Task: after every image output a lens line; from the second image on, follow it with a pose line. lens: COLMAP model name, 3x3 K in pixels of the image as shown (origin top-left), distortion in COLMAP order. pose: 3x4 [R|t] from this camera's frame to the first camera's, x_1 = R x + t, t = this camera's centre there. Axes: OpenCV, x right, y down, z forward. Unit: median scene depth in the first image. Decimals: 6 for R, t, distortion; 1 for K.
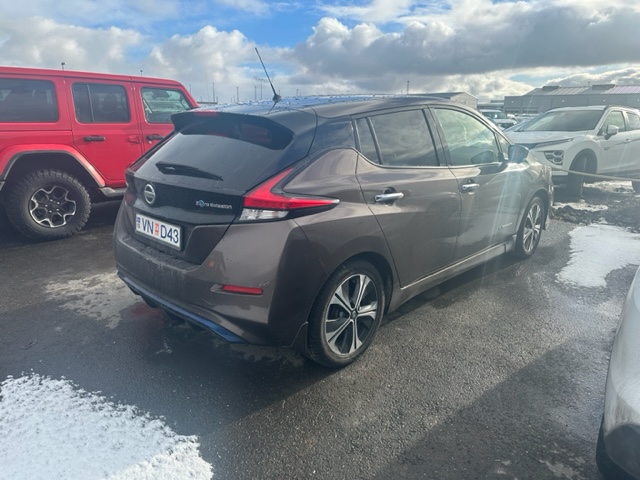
lens RADIAL K [[446.5, 0, 320.0], [0, 446.5, 240.0], [0, 0, 1]] dist [0.003866, 0.003786]
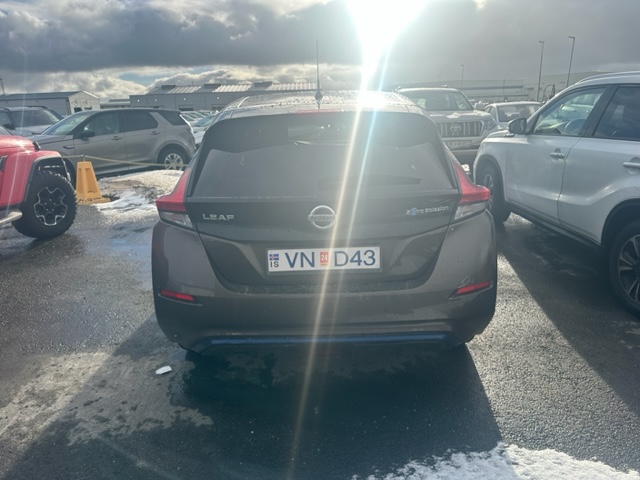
lens RADIAL K [[450.3, 0, 320.0], [0, 450.3, 240.0], [0, 0, 1]] dist [-0.001803, -0.002503]
pose [[0.719914, -0.222724, 0.657356, -0.939760], [0.221985, 0.971253, 0.085967, -0.134983], [-0.657606, 0.084034, 0.748660, 0.415994]]
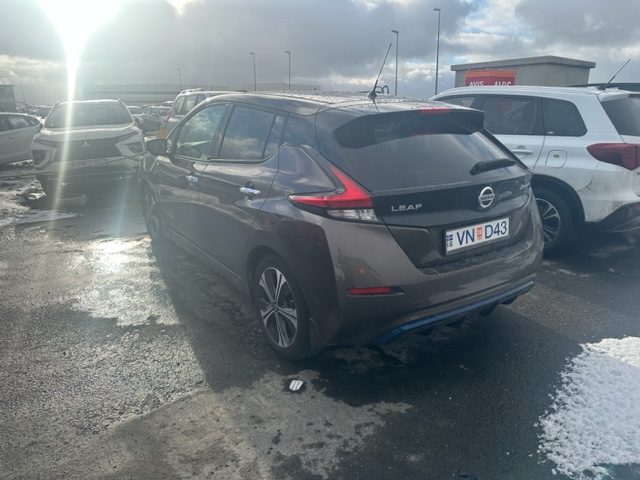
lens RADIAL K [[440.6, 0, 320.0], [0, 440.6, 248.7], [0, 0, 1]] dist [0.004722, 0.000163]
pose [[0.210619, -0.308282, 0.927686, -1.376832], [0.274739, 0.929392, 0.246473, -0.332999], [-0.938167, 0.202960, 0.280445, 1.116342]]
